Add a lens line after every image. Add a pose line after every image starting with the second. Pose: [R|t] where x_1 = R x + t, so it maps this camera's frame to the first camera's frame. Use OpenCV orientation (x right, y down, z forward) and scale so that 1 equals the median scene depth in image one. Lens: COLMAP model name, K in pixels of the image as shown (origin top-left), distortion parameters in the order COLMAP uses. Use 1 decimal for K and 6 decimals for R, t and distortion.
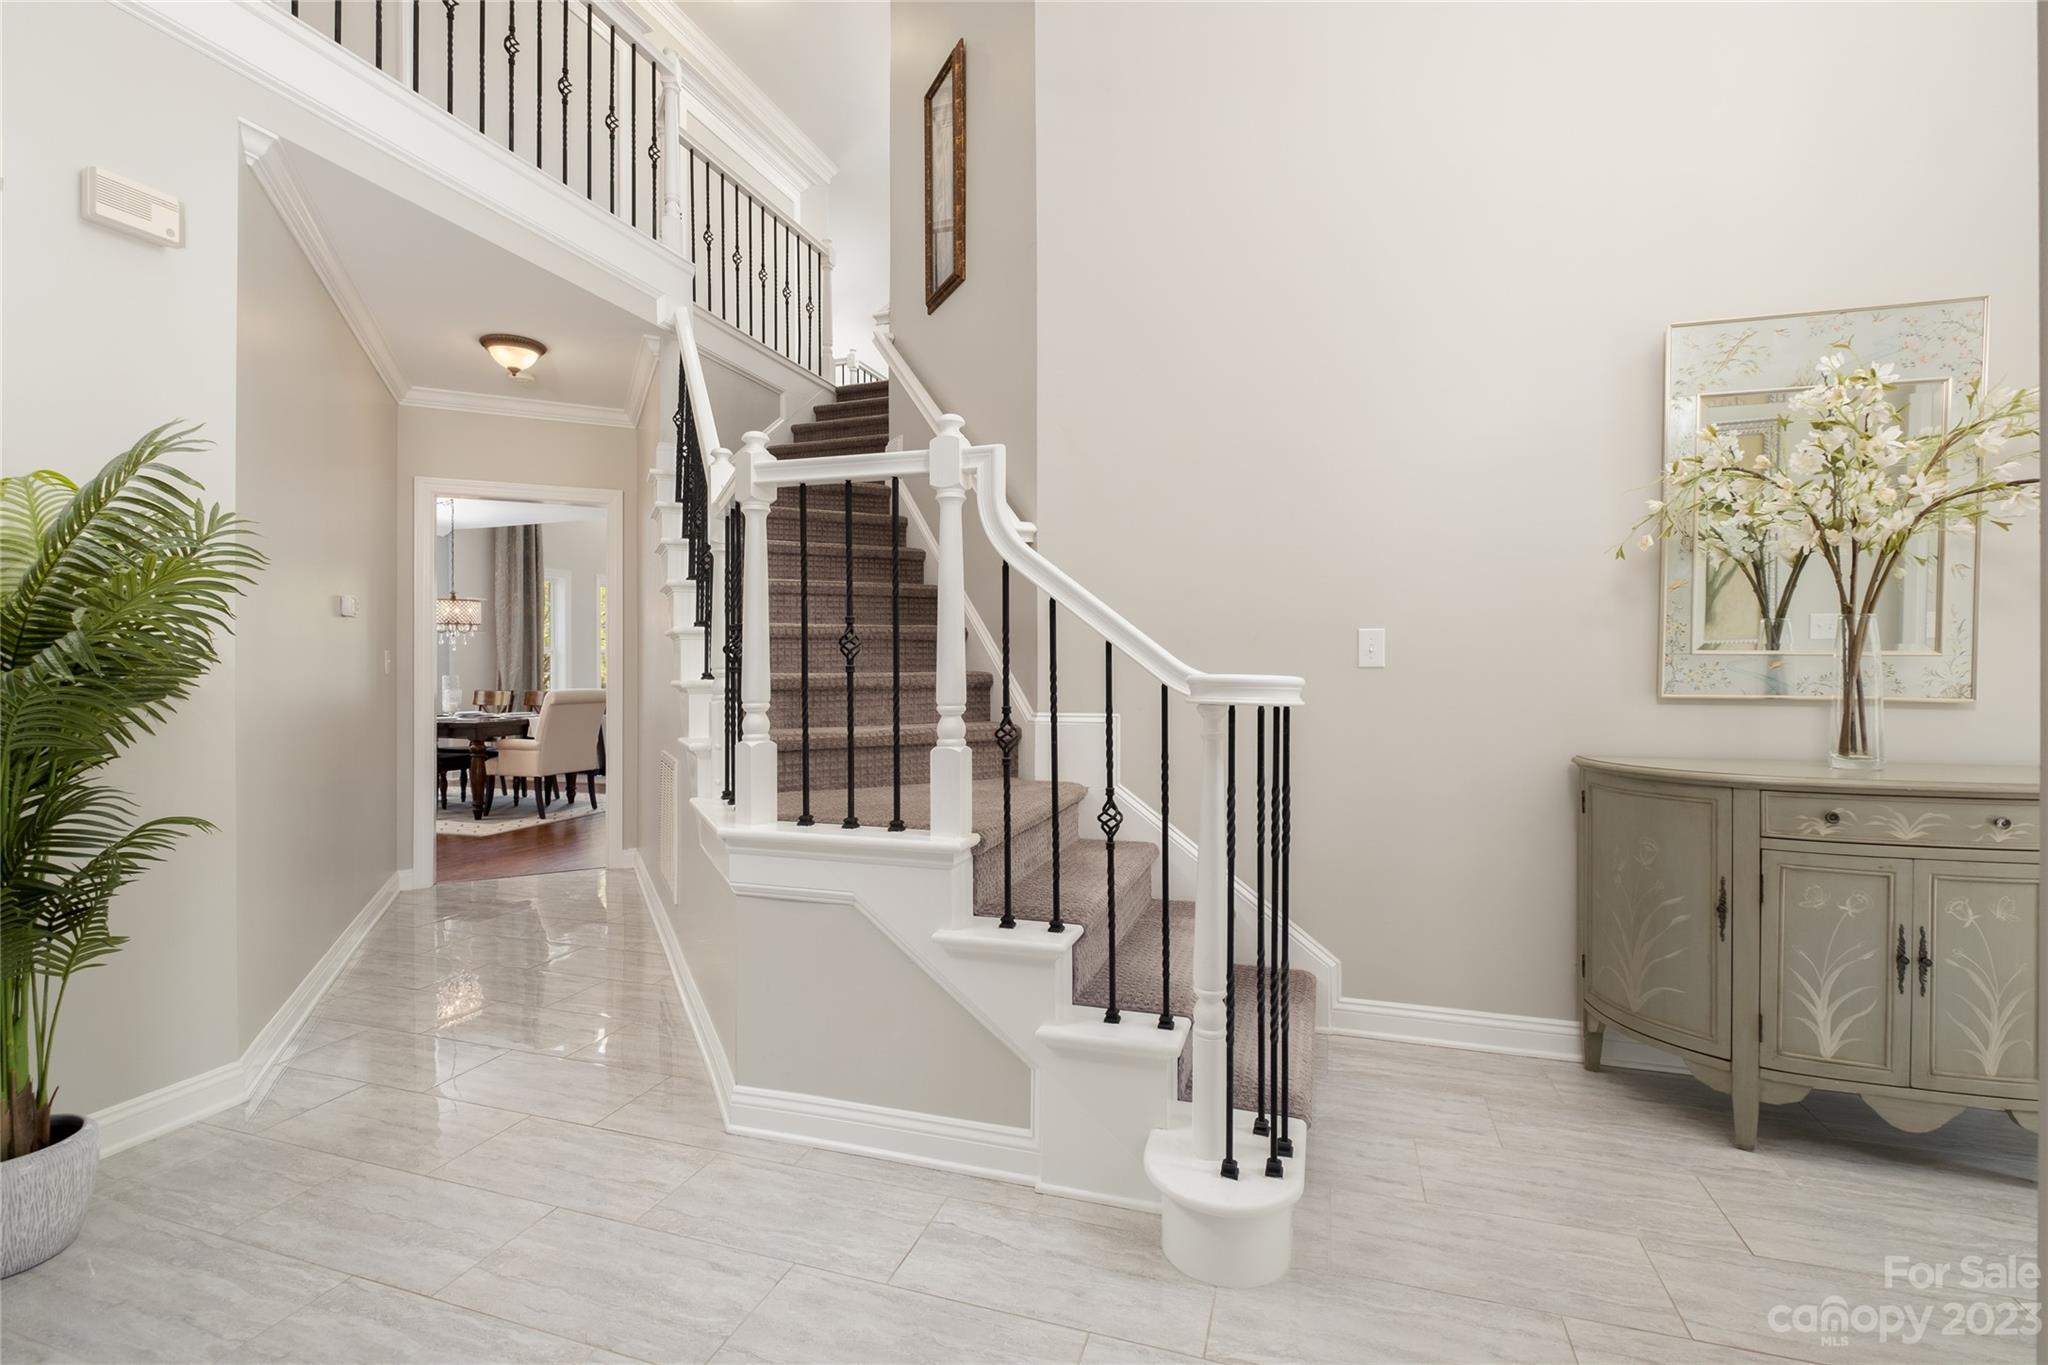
lens RADIAL K [[886.7, 0, 1018.8], [0, 886.7, 657.6], [0, 0, 1]] dist [0.004151, -0.000010]
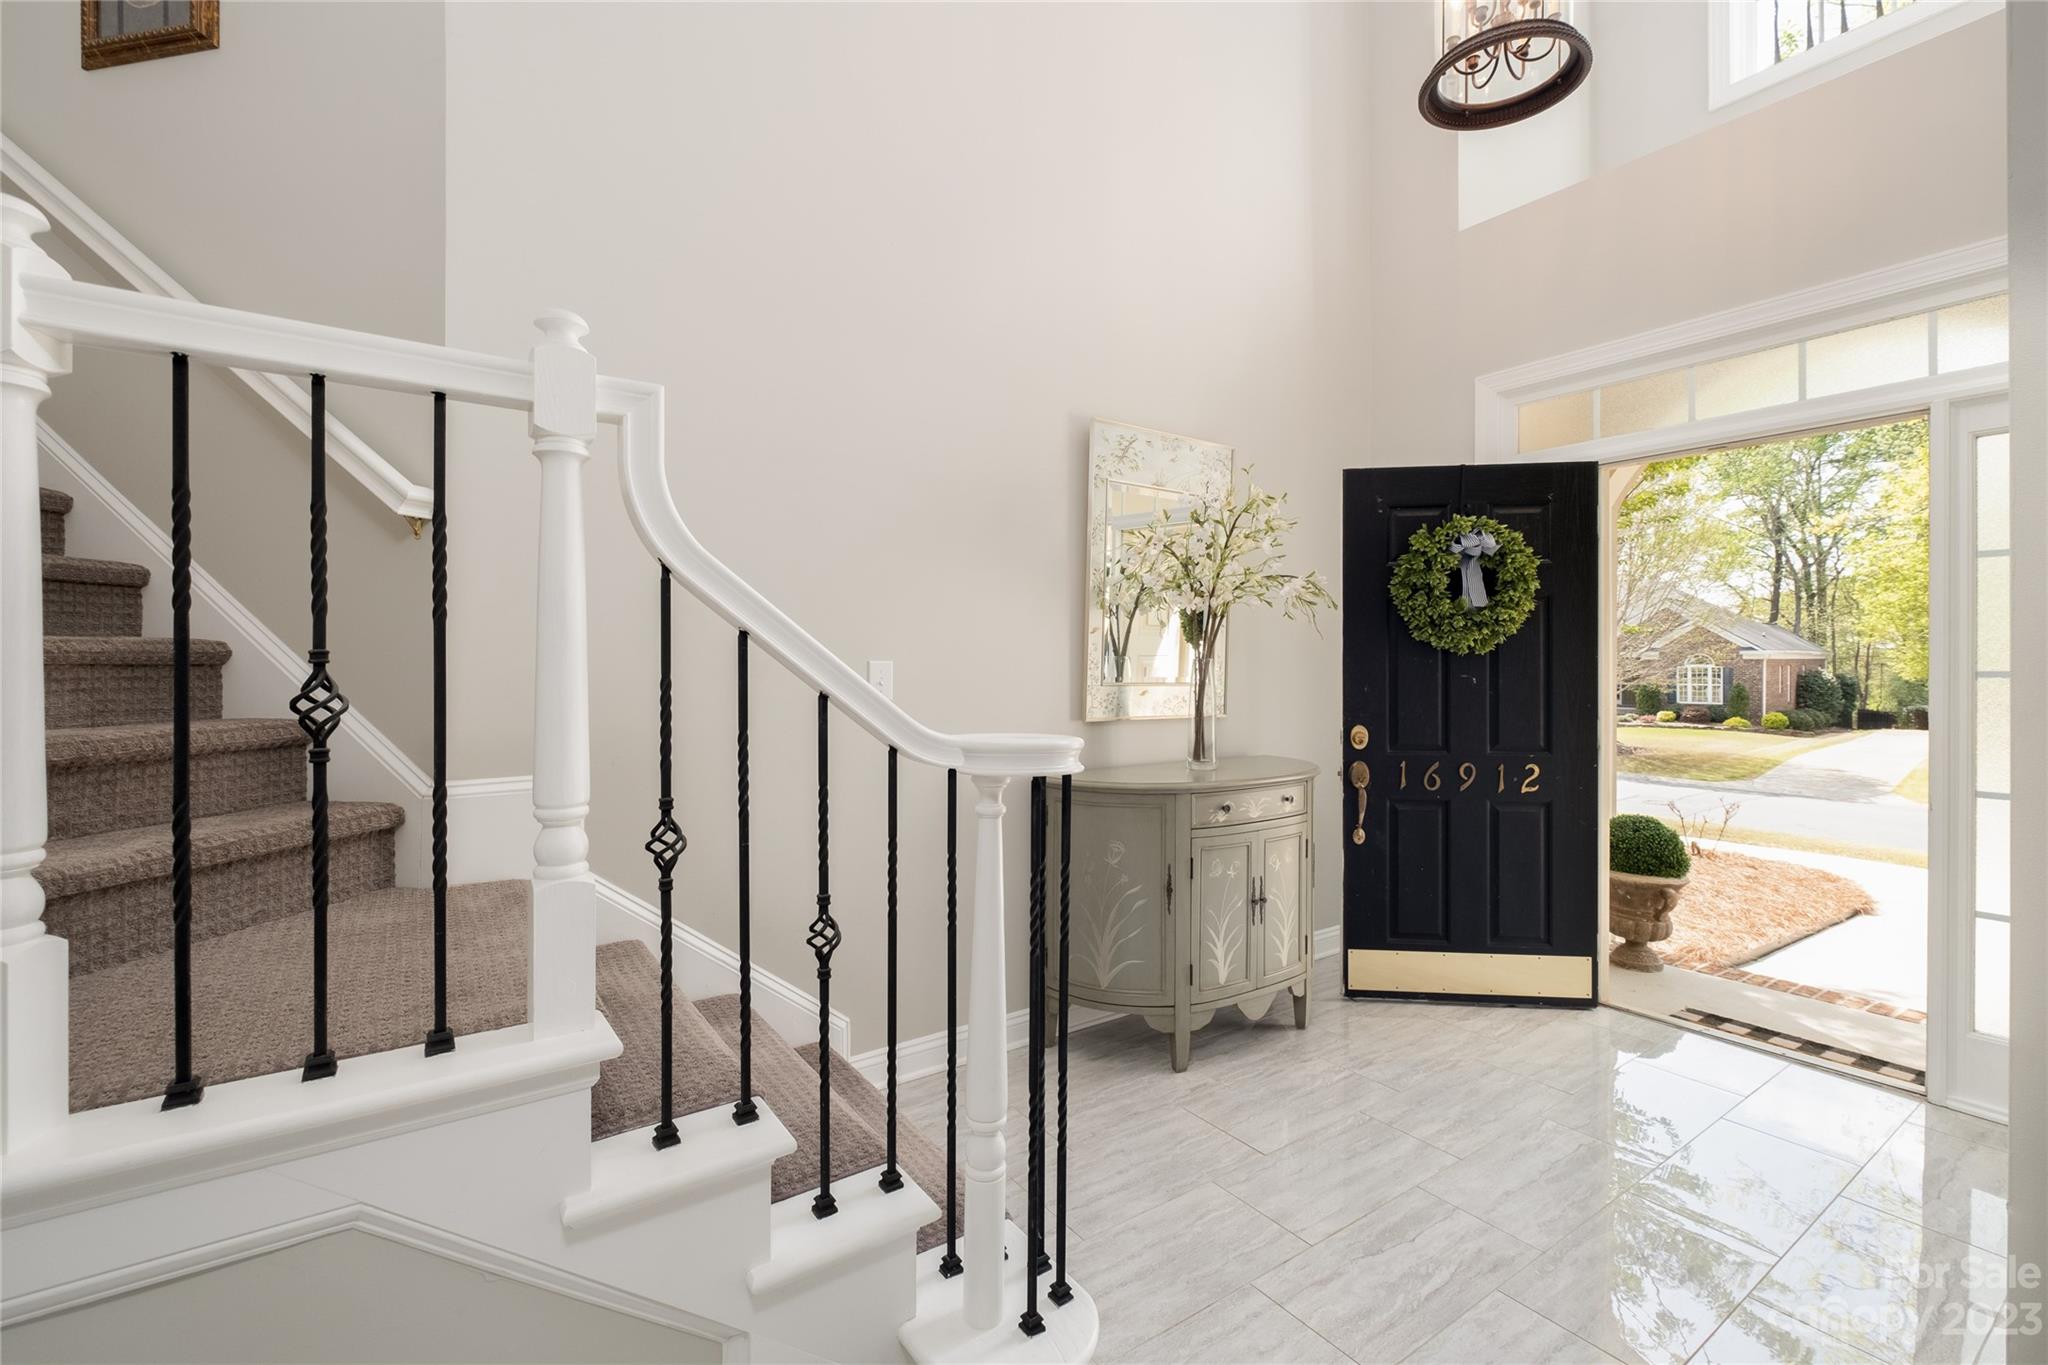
lens RADIAL K [[886.7, 0, 1018.8], [0, 886.7, 657.6], [0, 0, 1]] dist [0.004151, -0.000010]
pose [[0.608382, 0.007793, 0.793606, -0.367864], [-0.003014, 0.999967, -0.007510, -0.041642], [-0.793638, 0.002177, 0.608386, 0.408696]]
